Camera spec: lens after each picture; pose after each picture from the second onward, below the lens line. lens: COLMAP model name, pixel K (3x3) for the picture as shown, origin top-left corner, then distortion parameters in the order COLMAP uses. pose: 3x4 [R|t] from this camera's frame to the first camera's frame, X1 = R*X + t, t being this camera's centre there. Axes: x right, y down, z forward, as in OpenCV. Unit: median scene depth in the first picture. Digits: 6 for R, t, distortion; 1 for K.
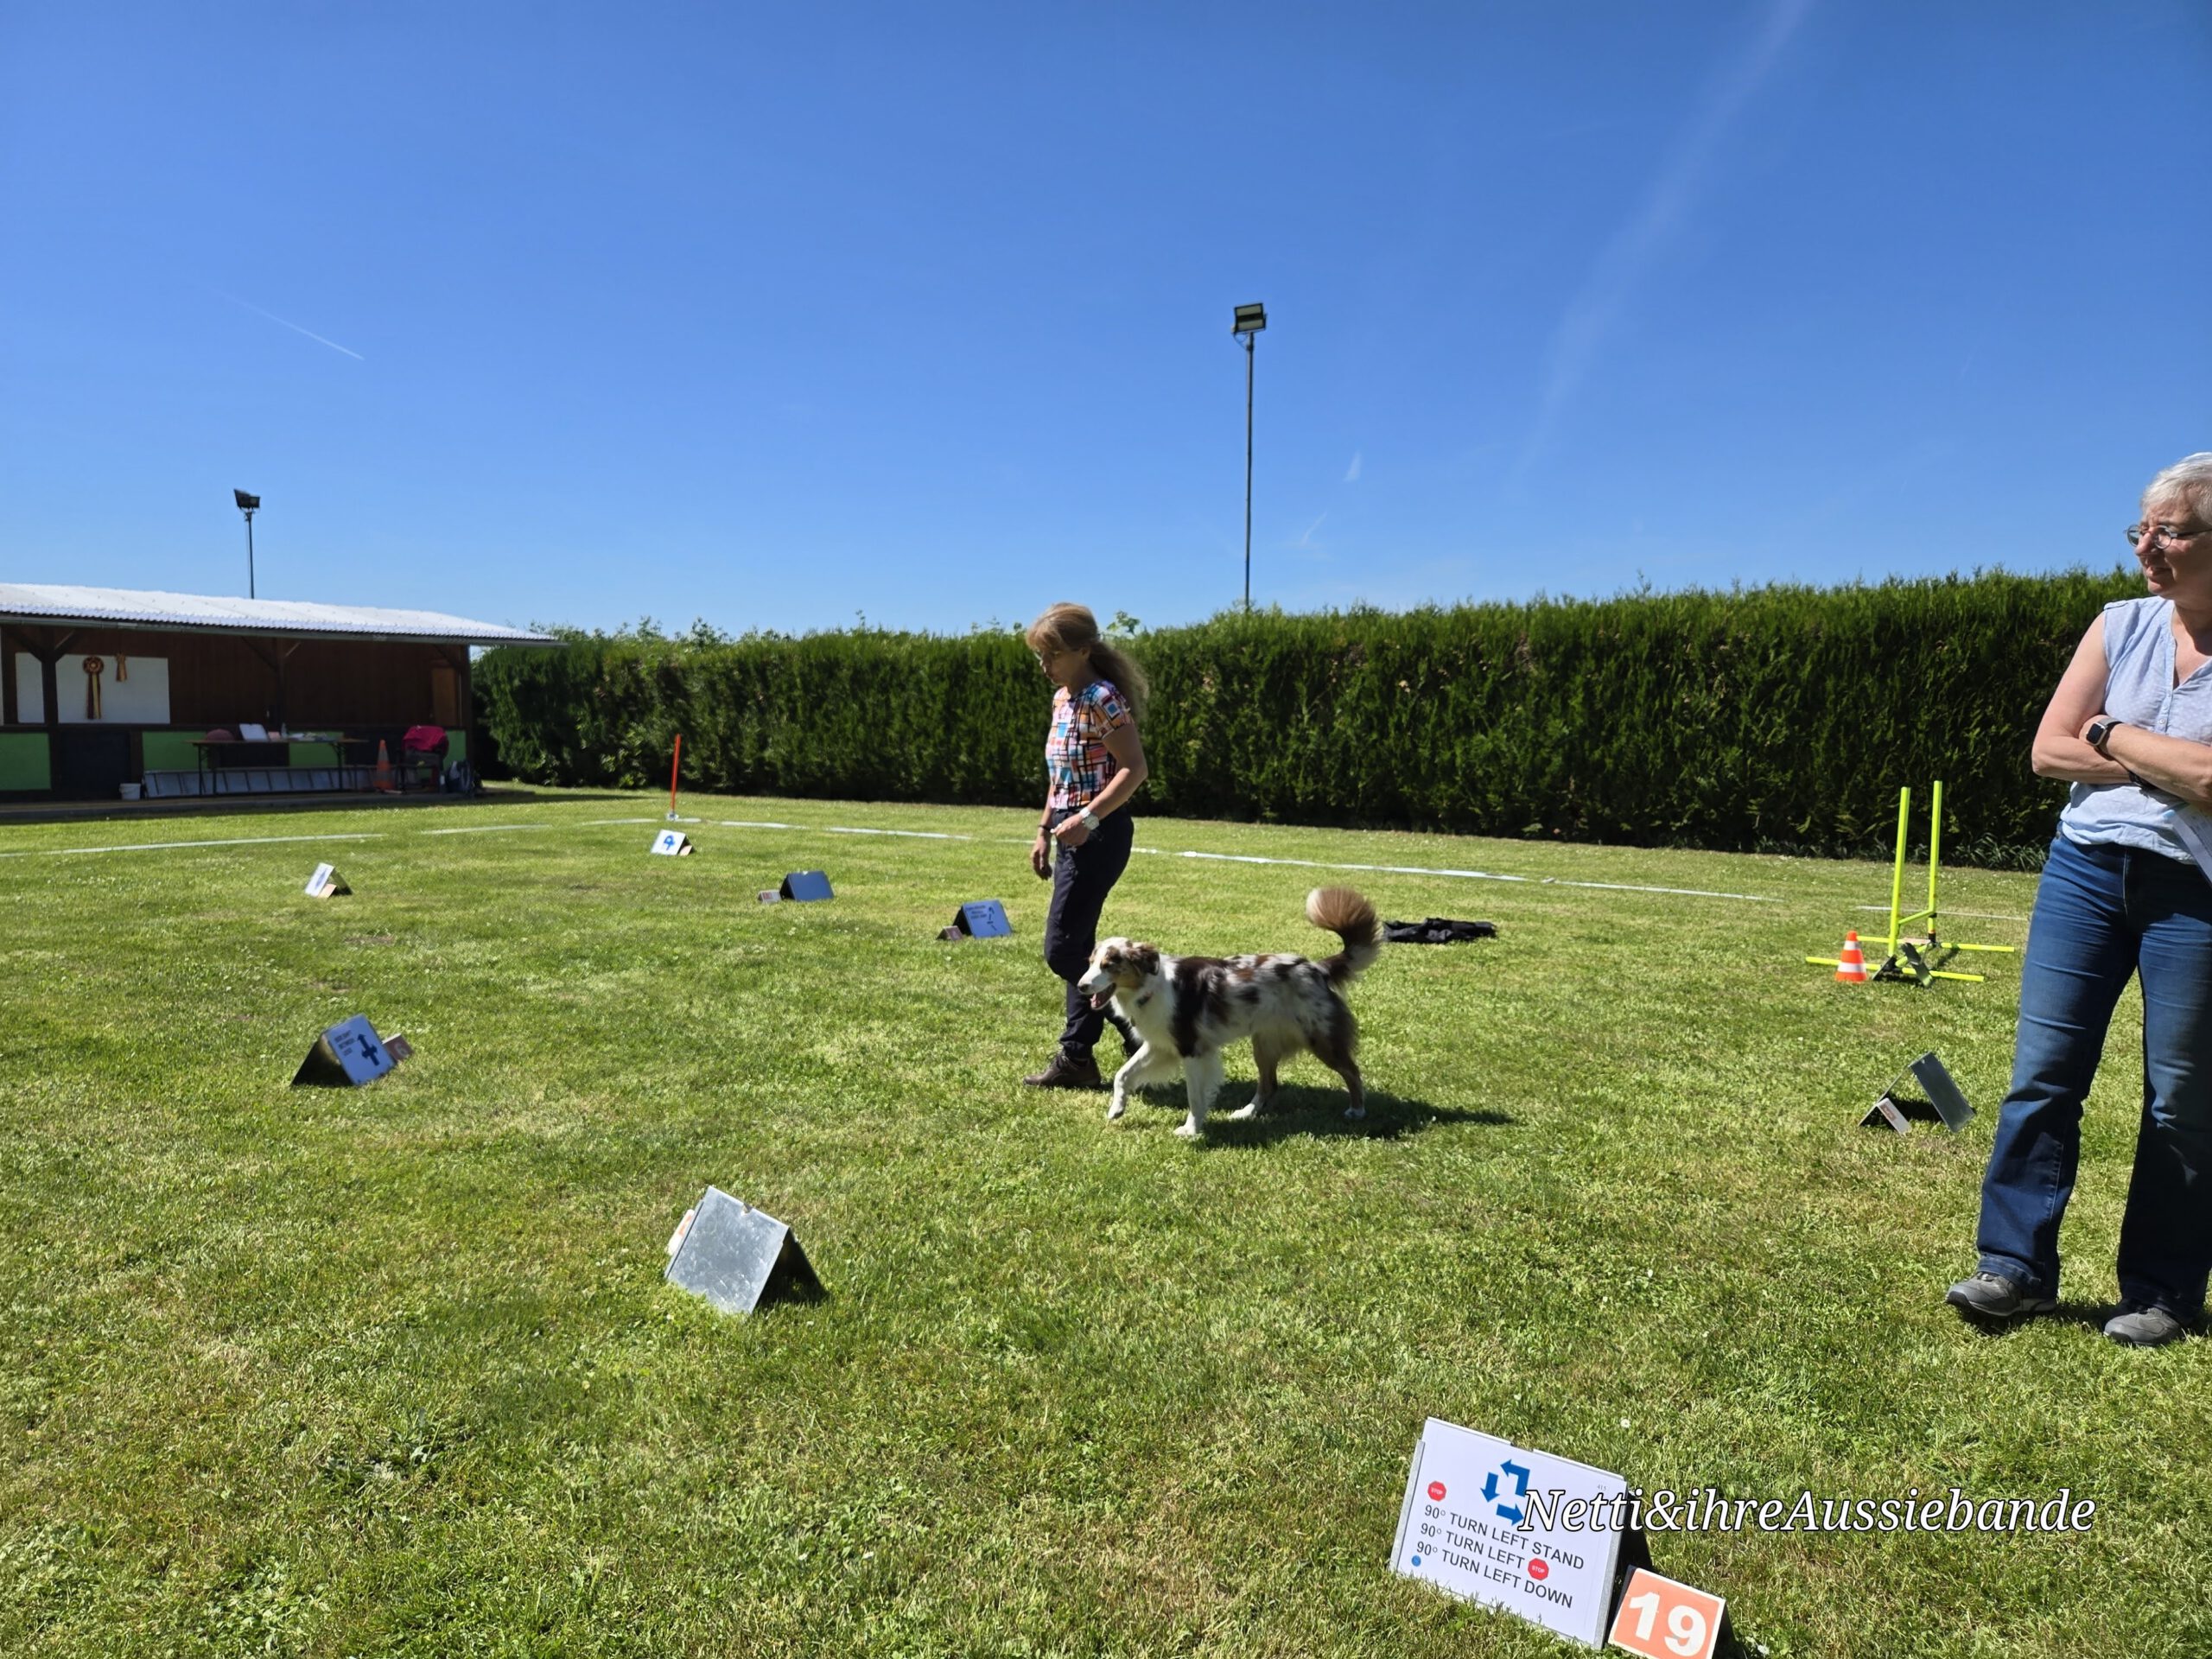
lens RADIAL K [[1453.7, 0, 1111.4], [0, 1453.7, 832.5], [0, 0, 1]] dist [-0.008693, -0.001676]
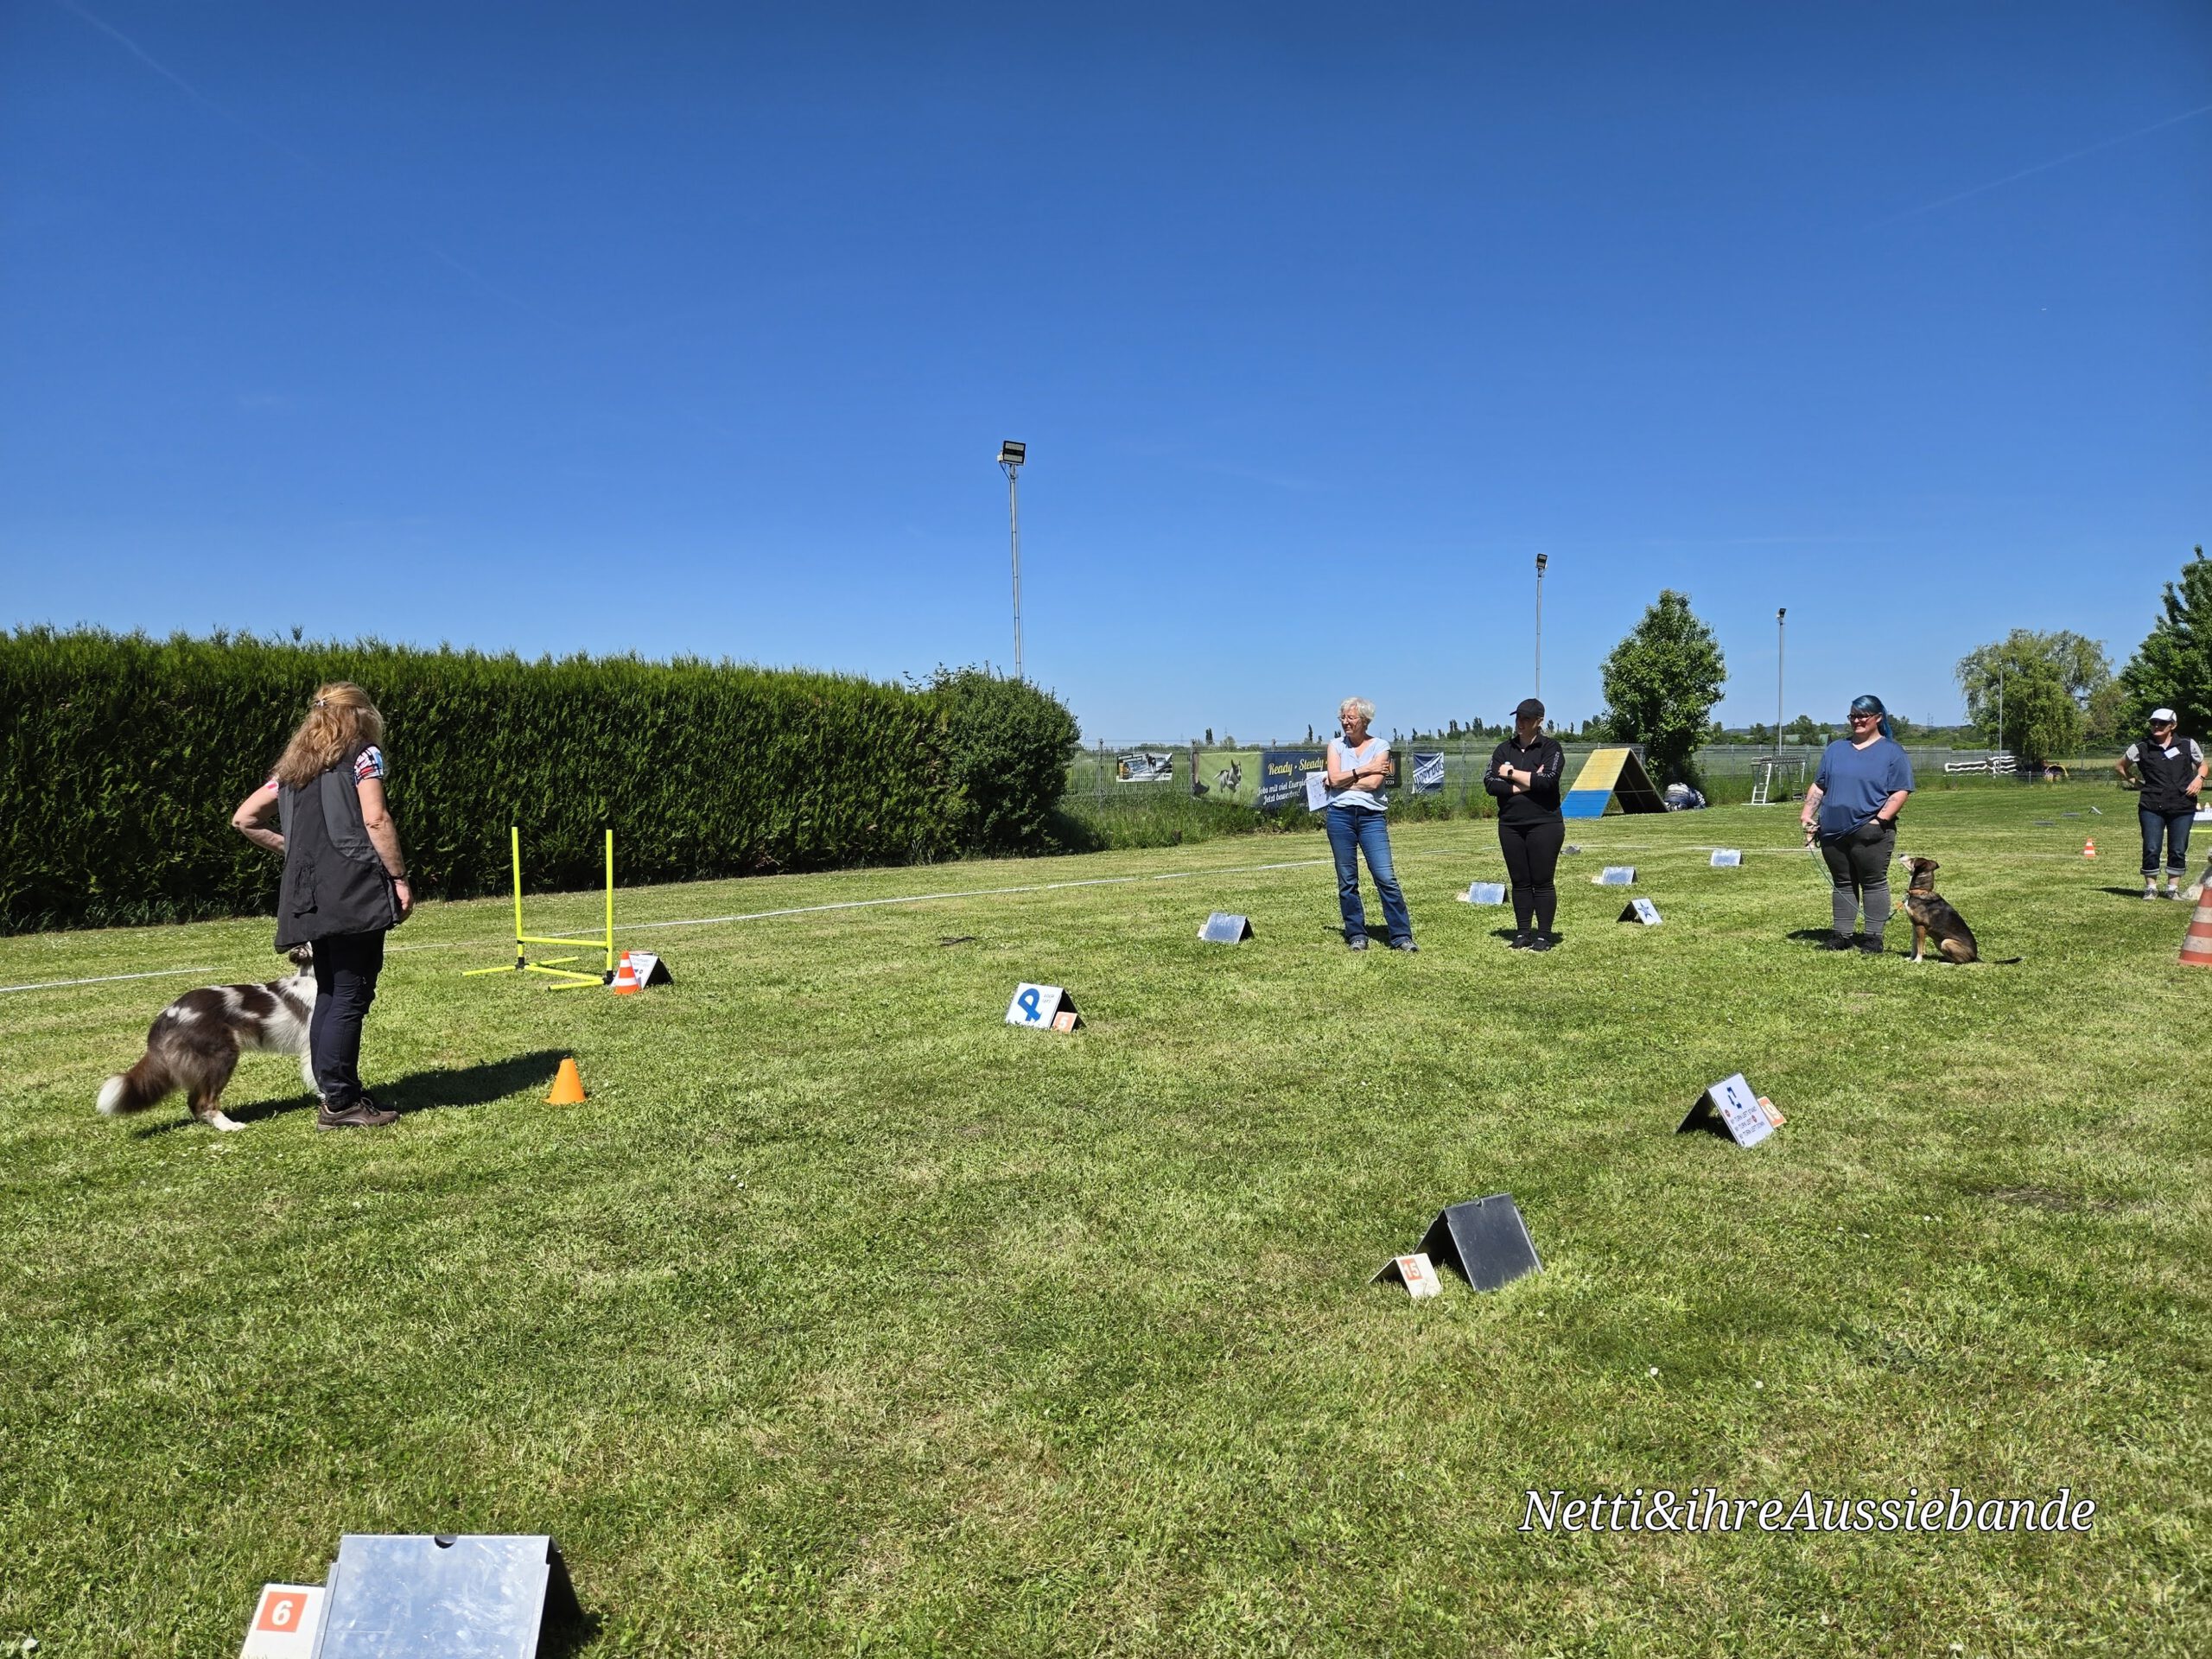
lens RADIAL K [[1453.7, 0, 1111.8], [0, 1453.7, 821.5], [0, 0, 1]] dist [-0.008693, -0.001676]
pose [[0.200367, -0.040177, 0.978897, -0.231893], [0.089587, 0.995724, 0.022531, -0.010074], [-0.975616, 0.083182, 0.203110, 0.136276]]
